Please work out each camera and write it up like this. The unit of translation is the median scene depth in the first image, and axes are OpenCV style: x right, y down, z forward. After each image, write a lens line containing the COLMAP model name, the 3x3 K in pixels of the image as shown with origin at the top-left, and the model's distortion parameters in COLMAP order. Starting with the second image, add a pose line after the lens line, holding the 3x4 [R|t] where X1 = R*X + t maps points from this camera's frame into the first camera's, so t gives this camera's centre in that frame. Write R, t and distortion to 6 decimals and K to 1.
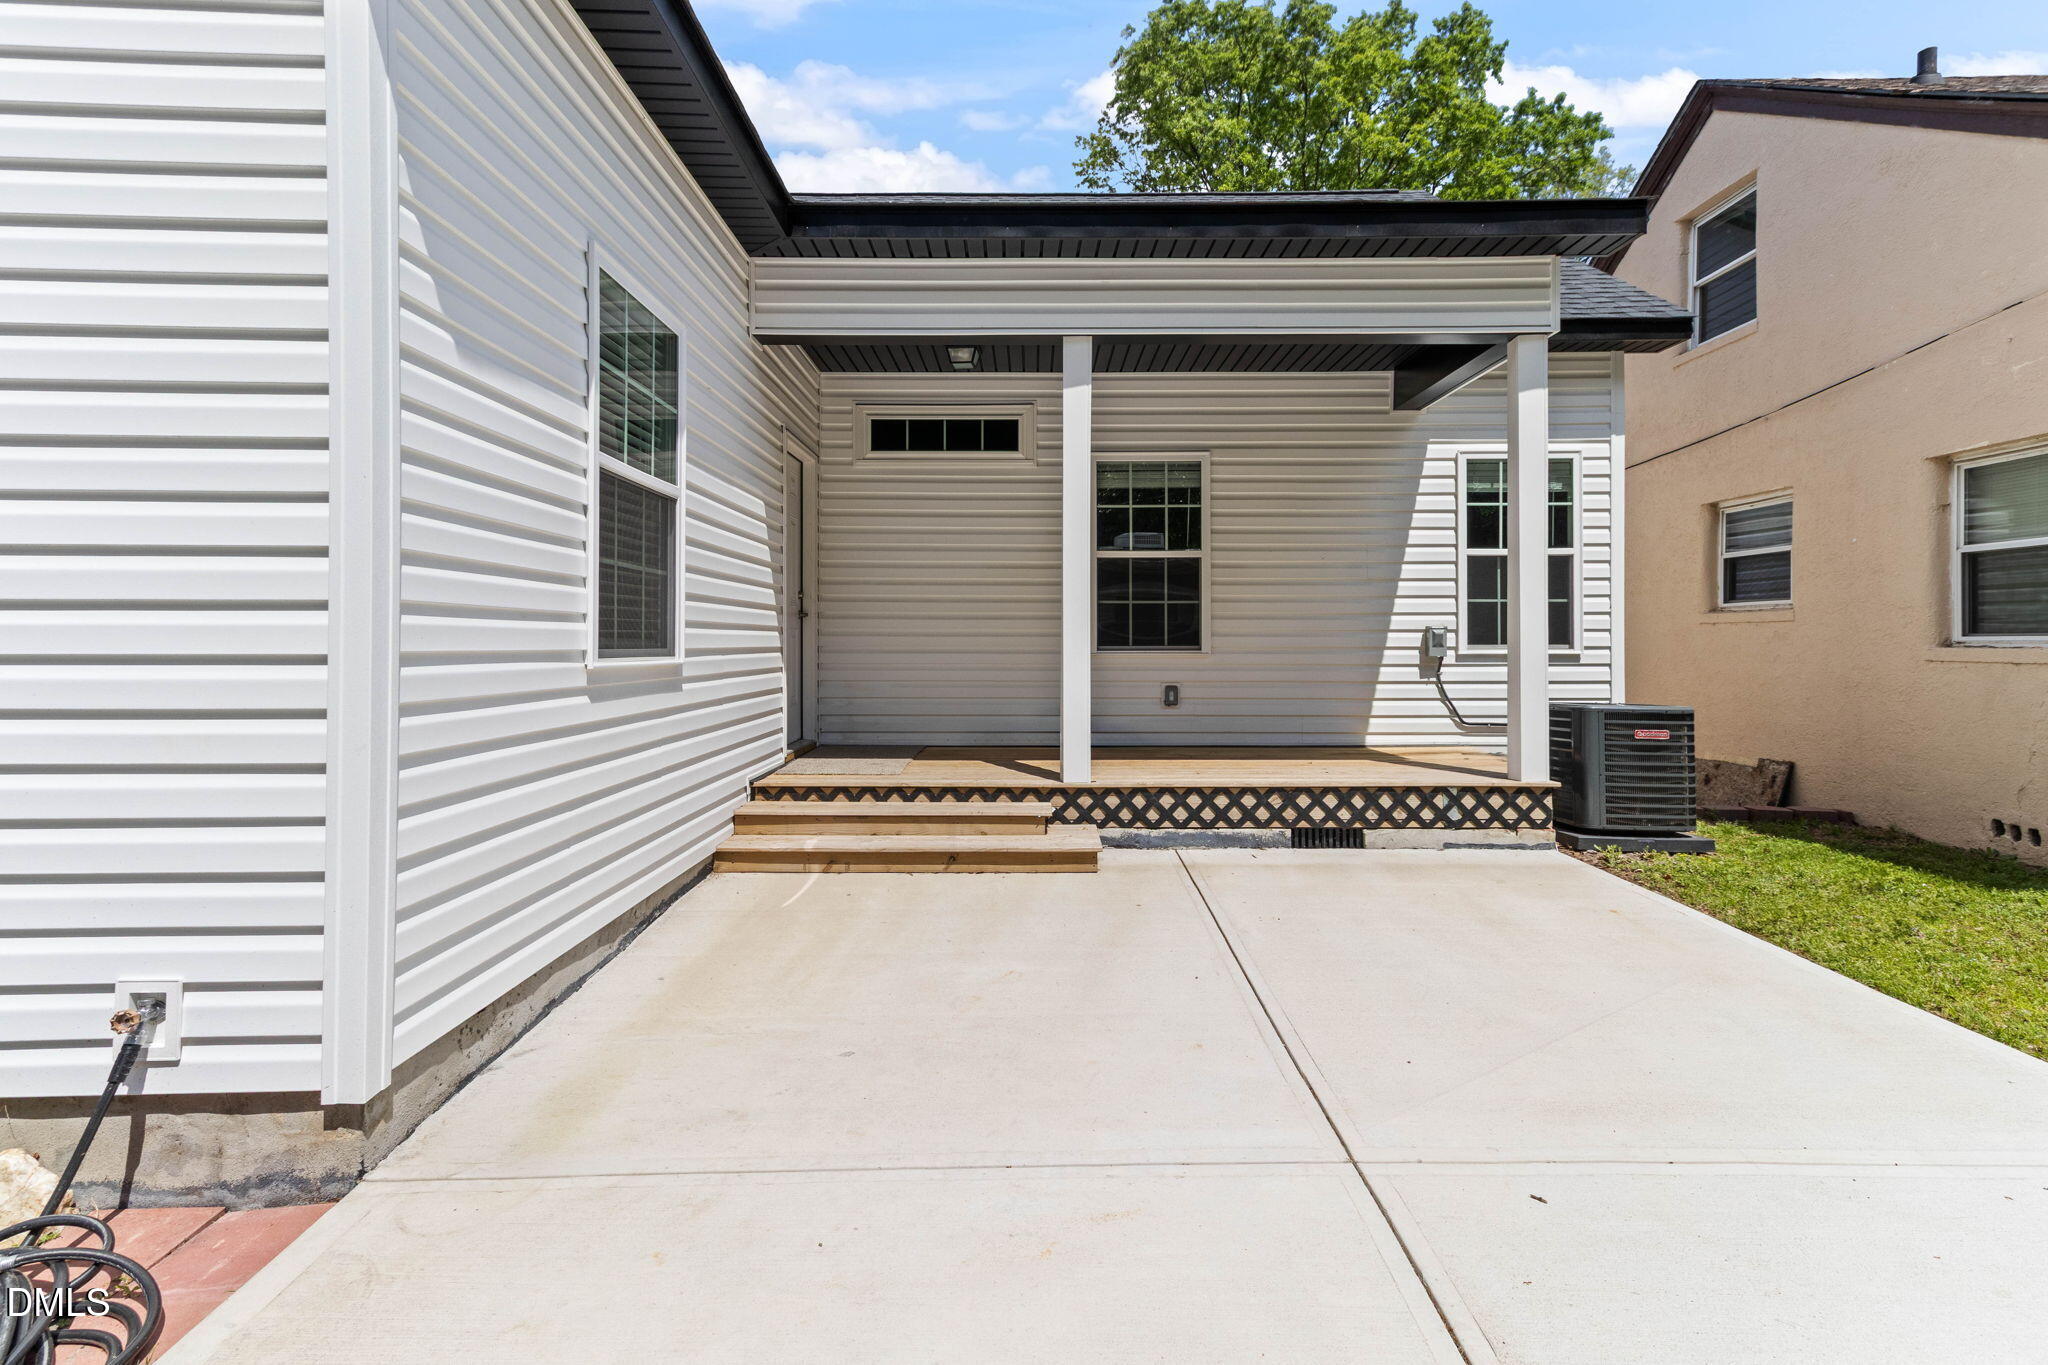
lens RADIAL K [[978.9, 0, 1056.0], [0, 978.9, 646.2], [0, 0, 1]] dist [0.020948, 0.002037]
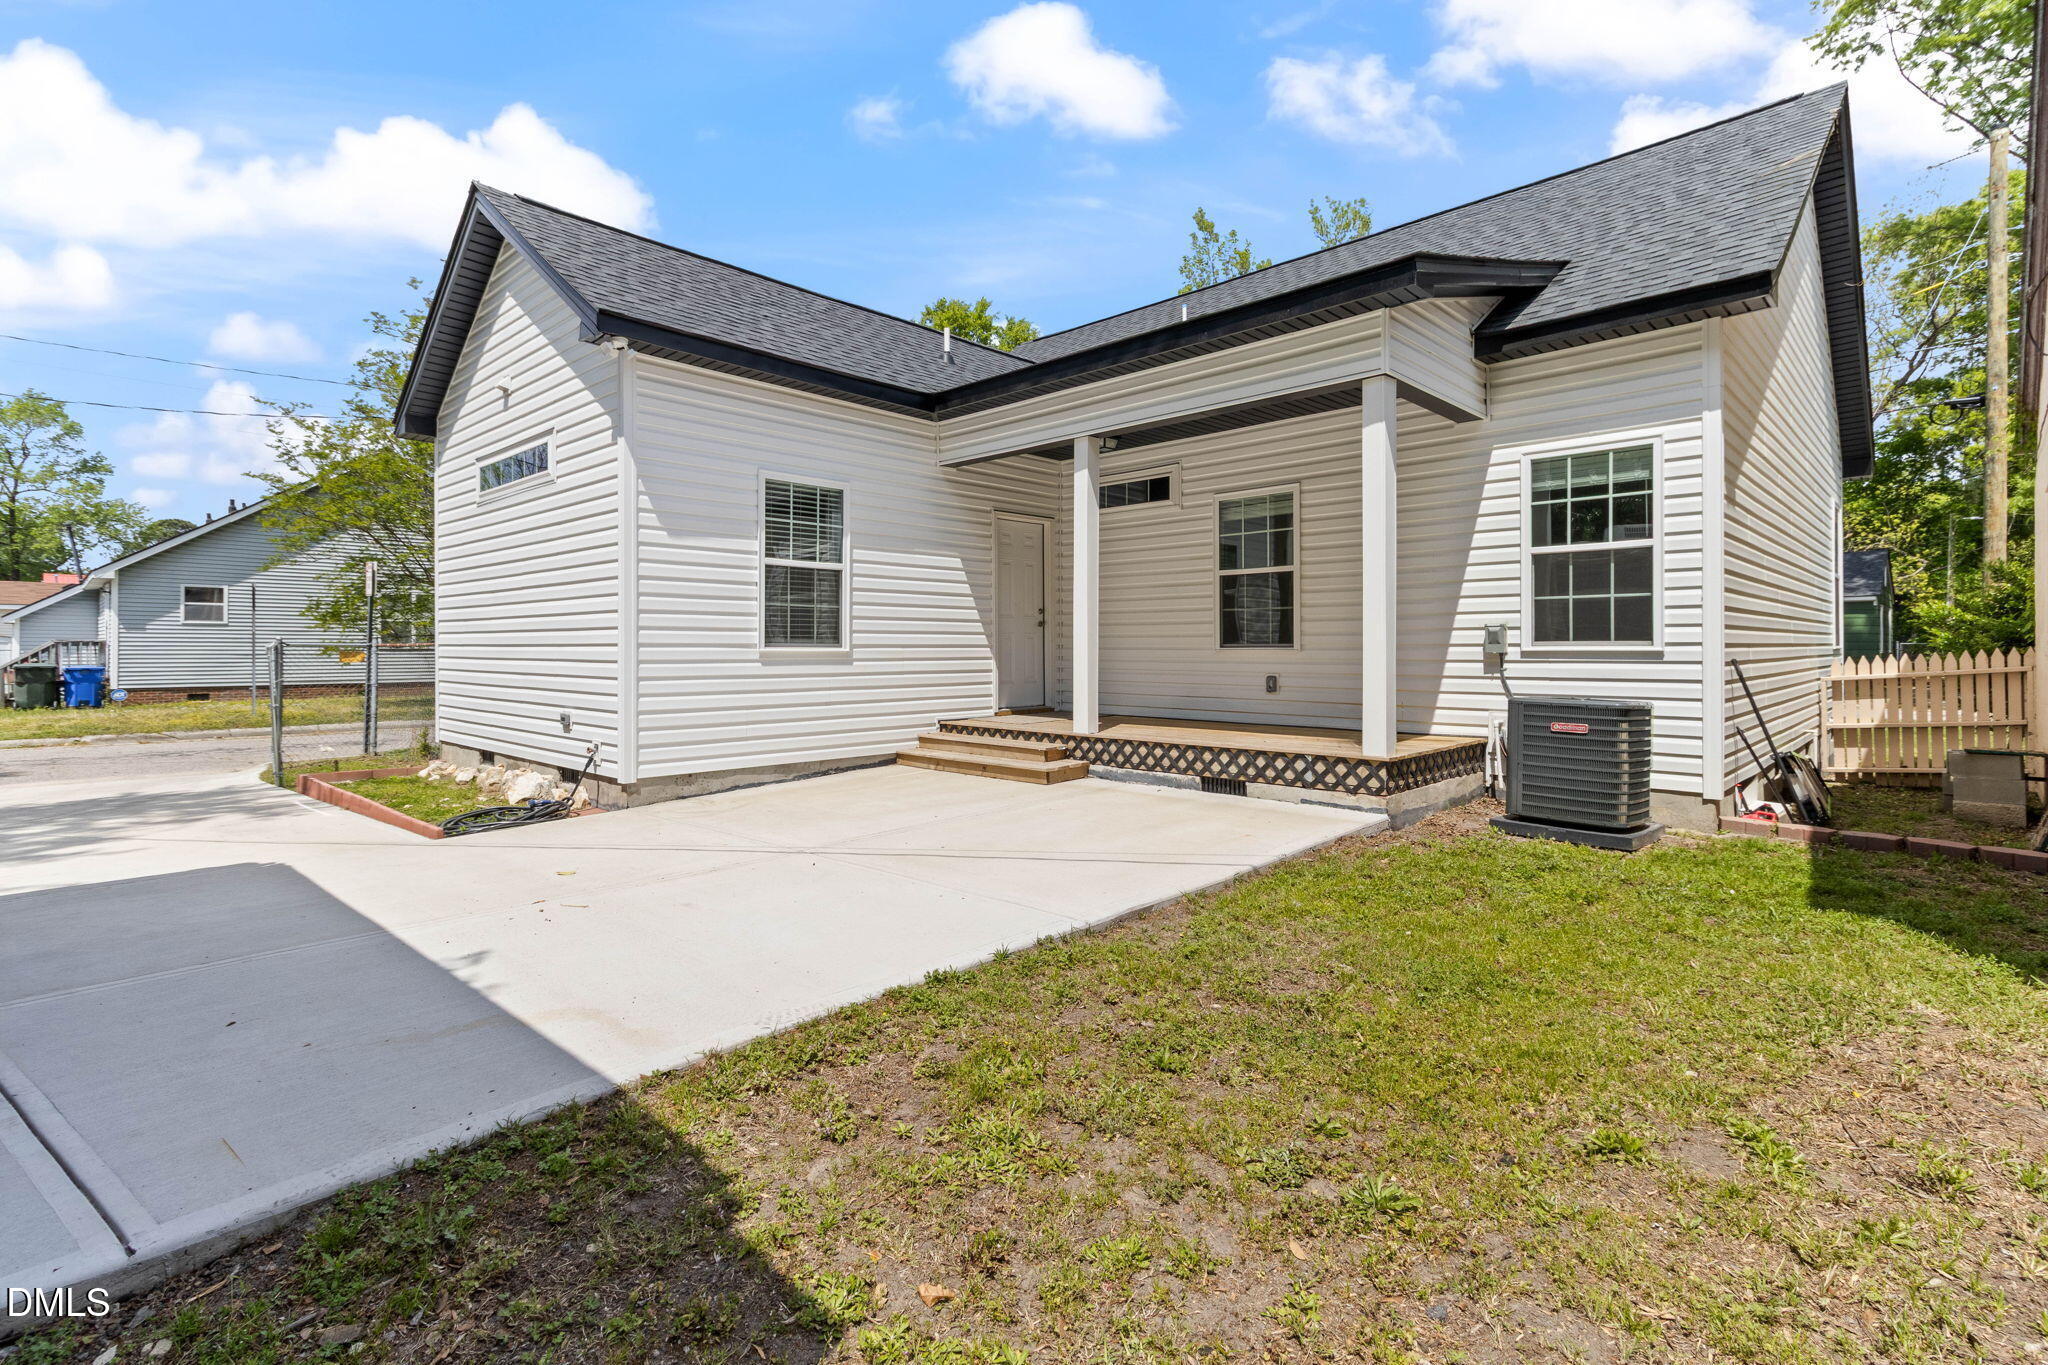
lens RADIAL K [[978.9, 0, 1013.9], [0, 978.9, 667.1], [0, 0, 1]] dist [0.020948, 0.002037]
pose [[0.705030, 0.013482, -0.709049, 1.018330], [-0.002847, 0.999865, 0.016181, 0.013326], [0.709172, -0.009390, 0.704973, -0.137872]]
